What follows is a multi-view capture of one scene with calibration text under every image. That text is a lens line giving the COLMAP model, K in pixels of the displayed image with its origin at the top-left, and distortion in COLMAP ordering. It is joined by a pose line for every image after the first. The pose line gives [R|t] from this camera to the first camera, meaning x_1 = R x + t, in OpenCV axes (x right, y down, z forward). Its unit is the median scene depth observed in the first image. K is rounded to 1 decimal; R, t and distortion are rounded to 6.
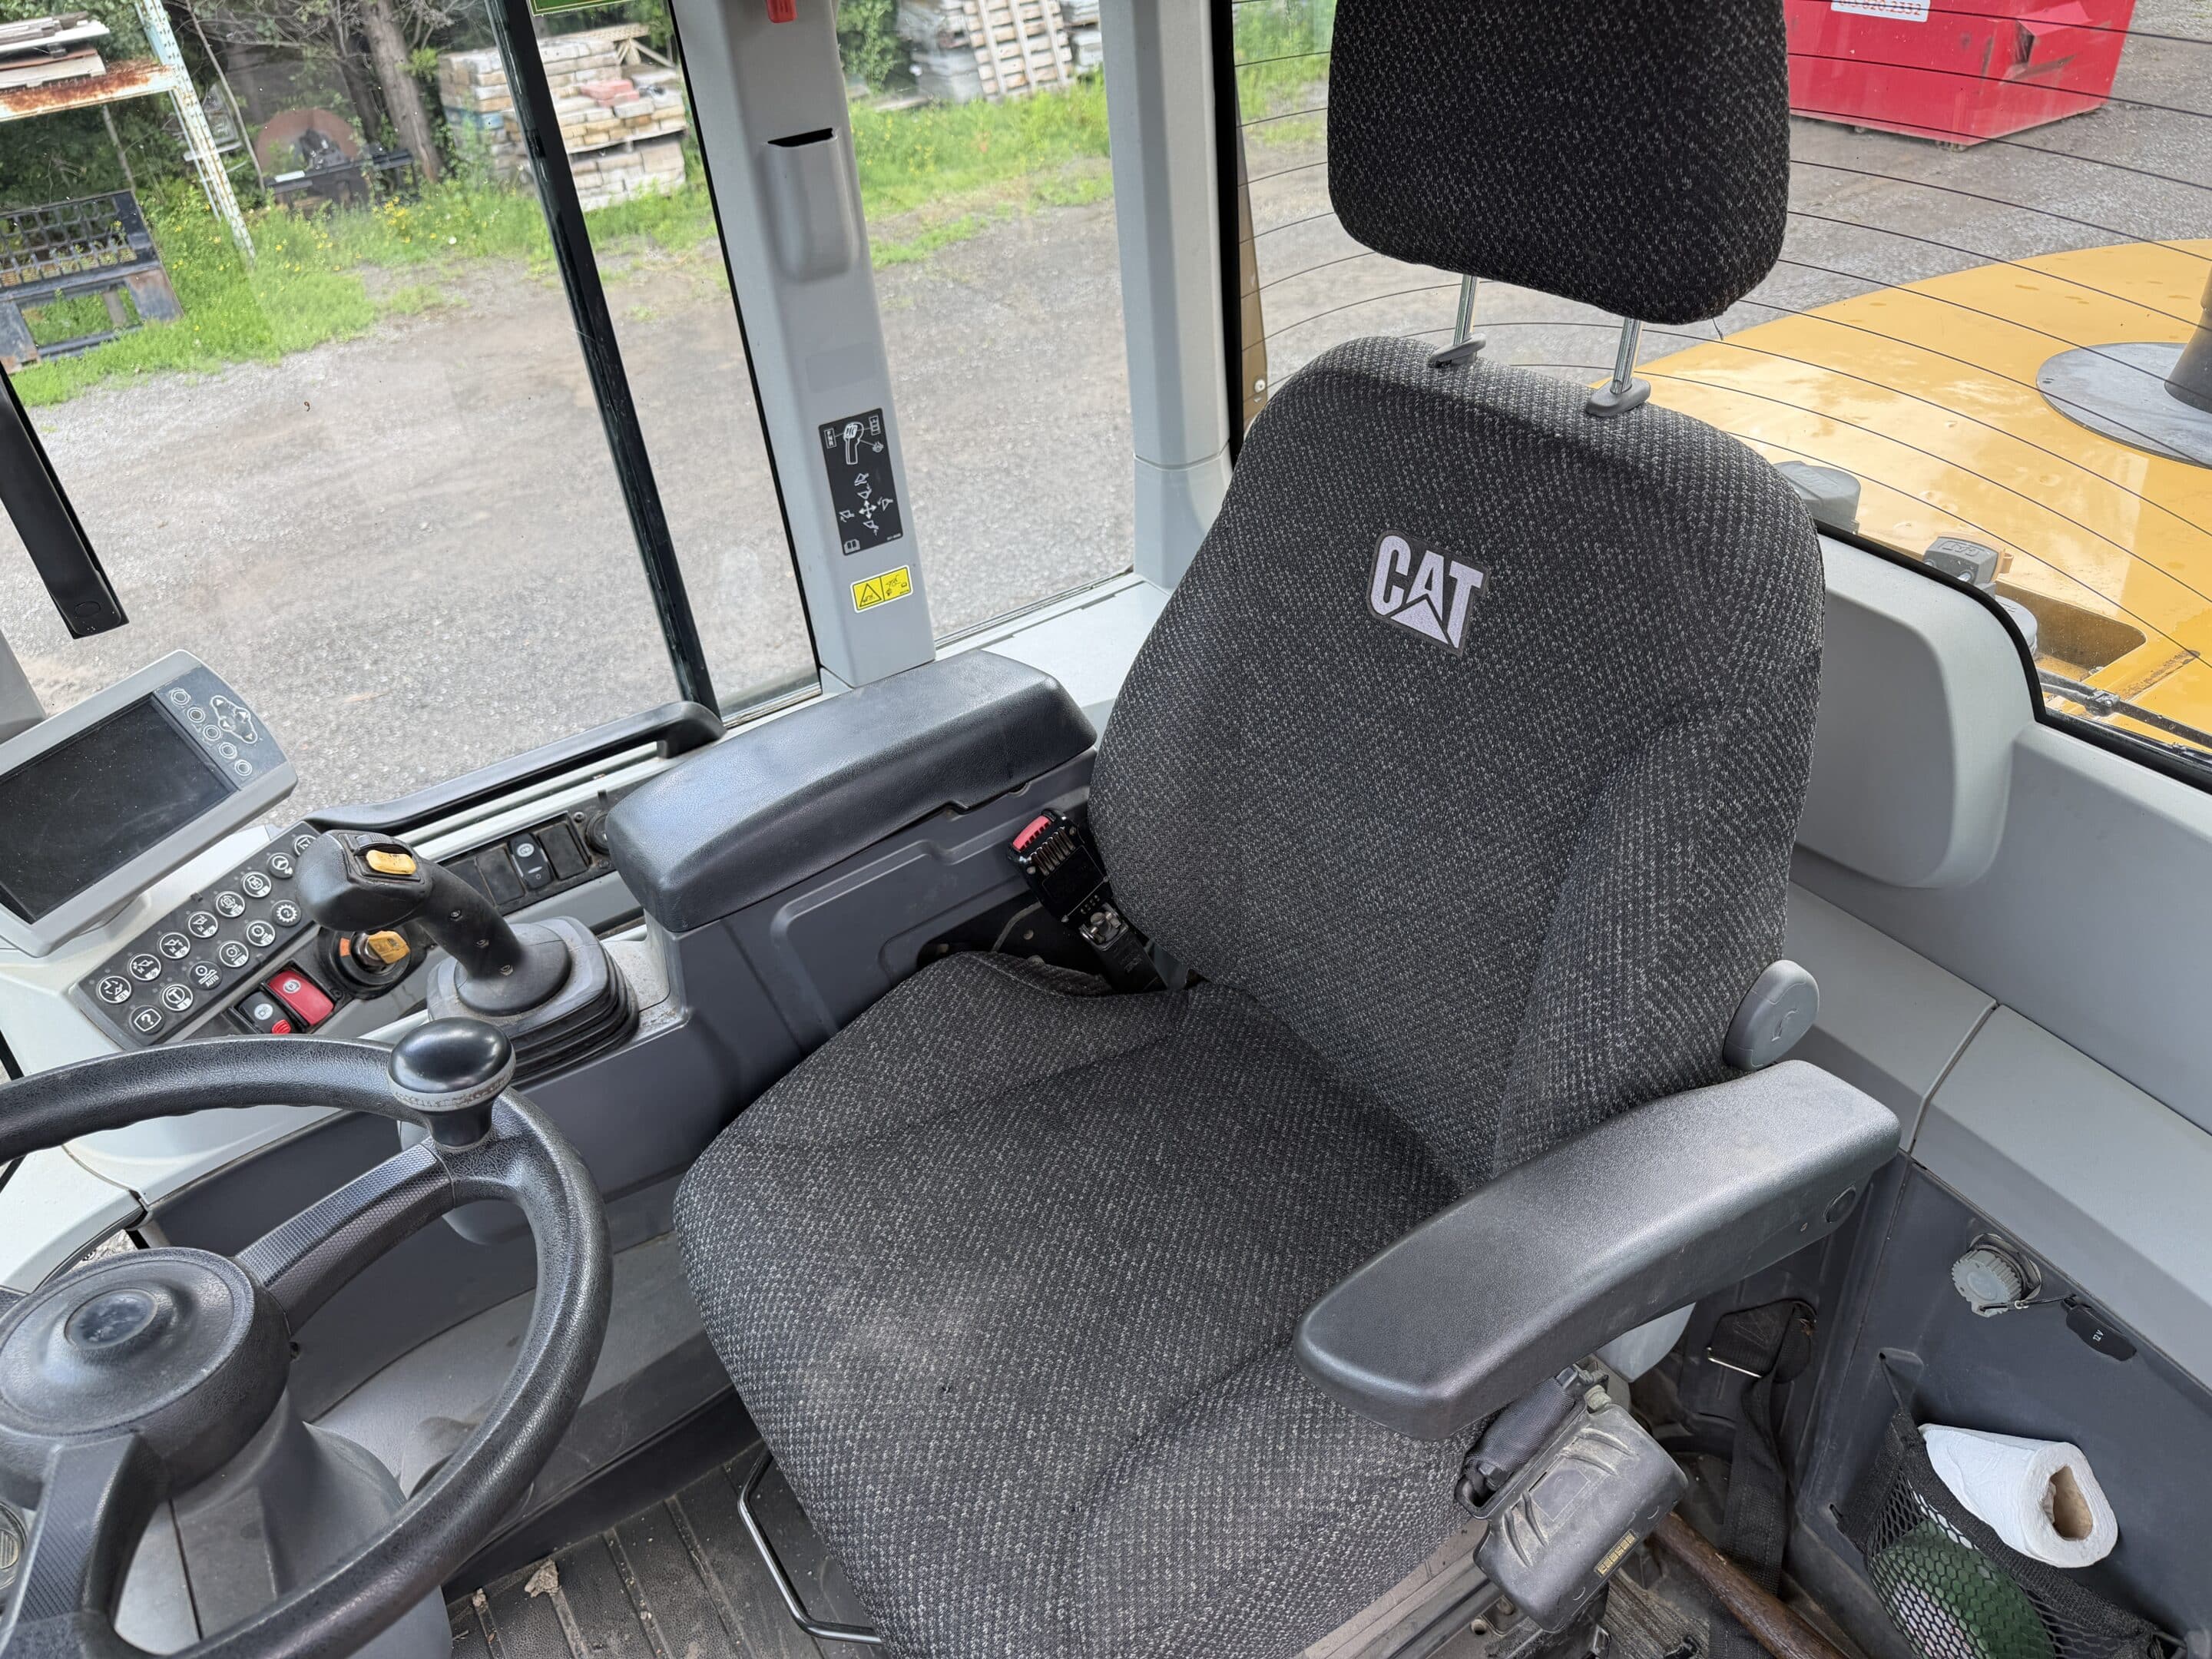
lens RADIAL K [[1534.3, 0, 1106.0], [0, 1534.3, 829.5], [0, 0, 1]] dist [0.001784, -0.000186]
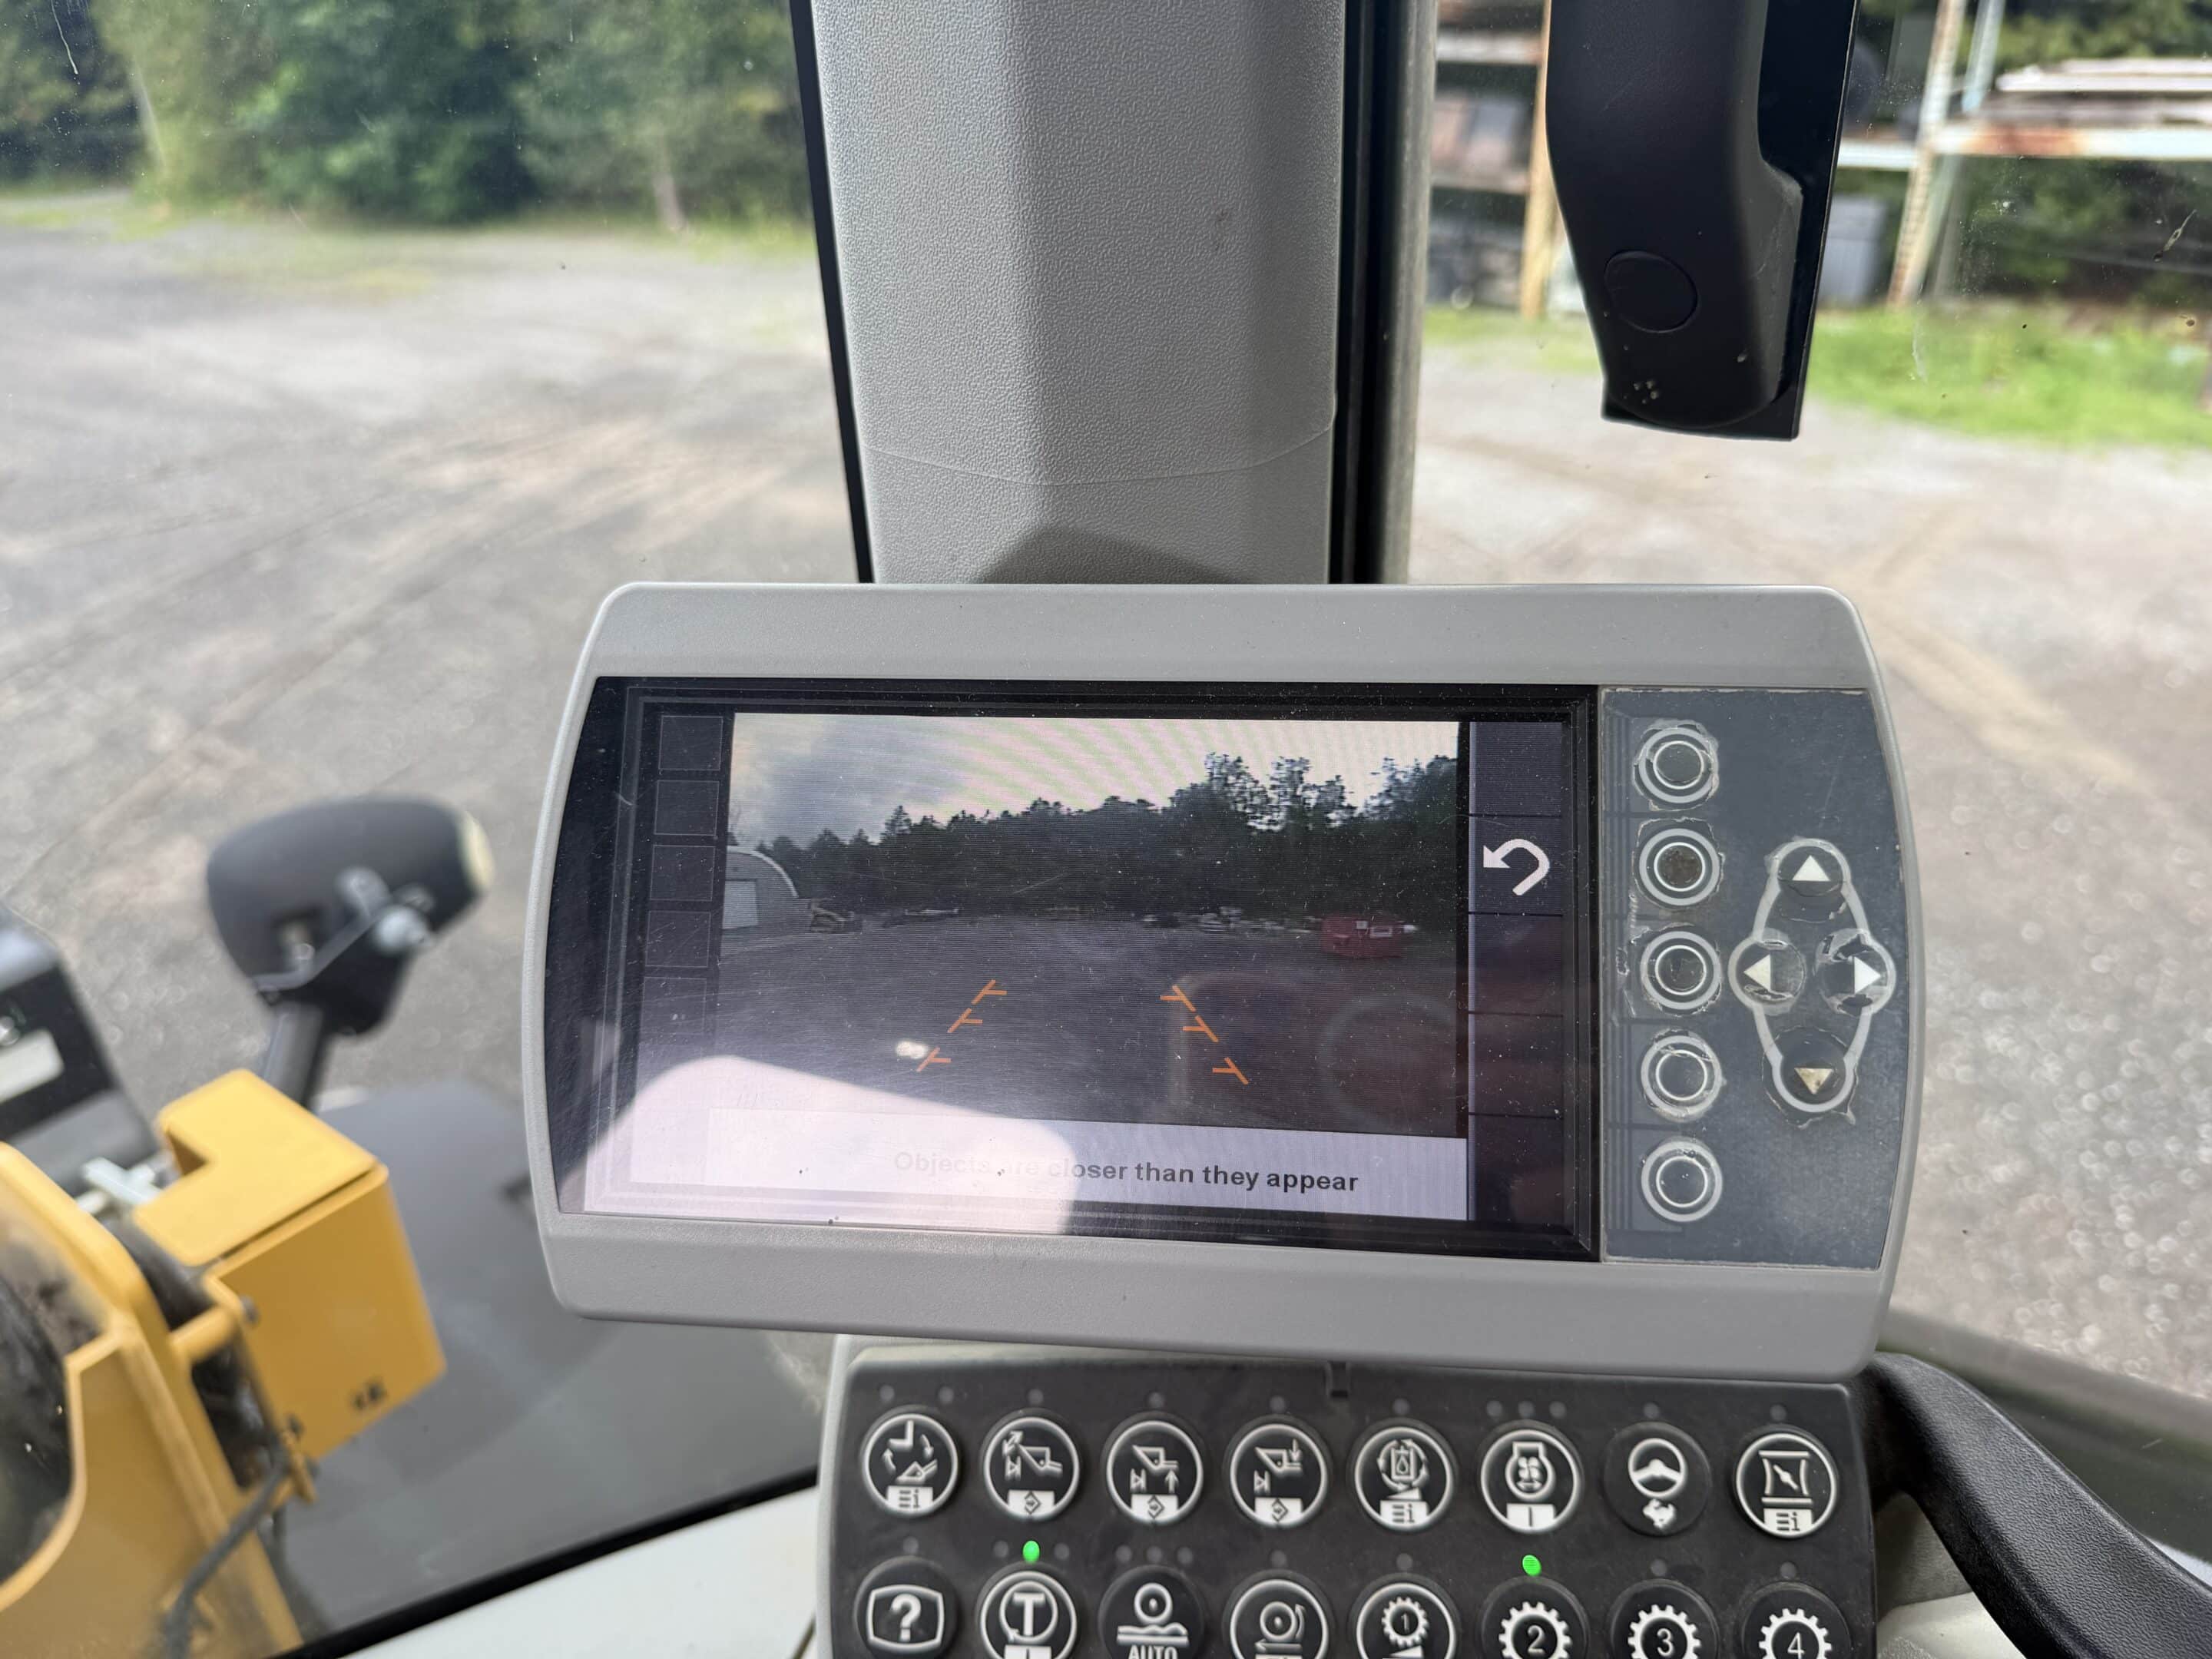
lens RADIAL K [[1534.3, 0, 1106.0], [0, 1534.3, 829.5], [0, 0, 1]] dist [0.001784, -0.000186]
pose [[0.326268, 0.474915, -0.817316, -0.441407], [-0.547720, 0.799674, 0.246017, -0.086633], [0.770423, 0.367393, 0.521029, 0.815631]]
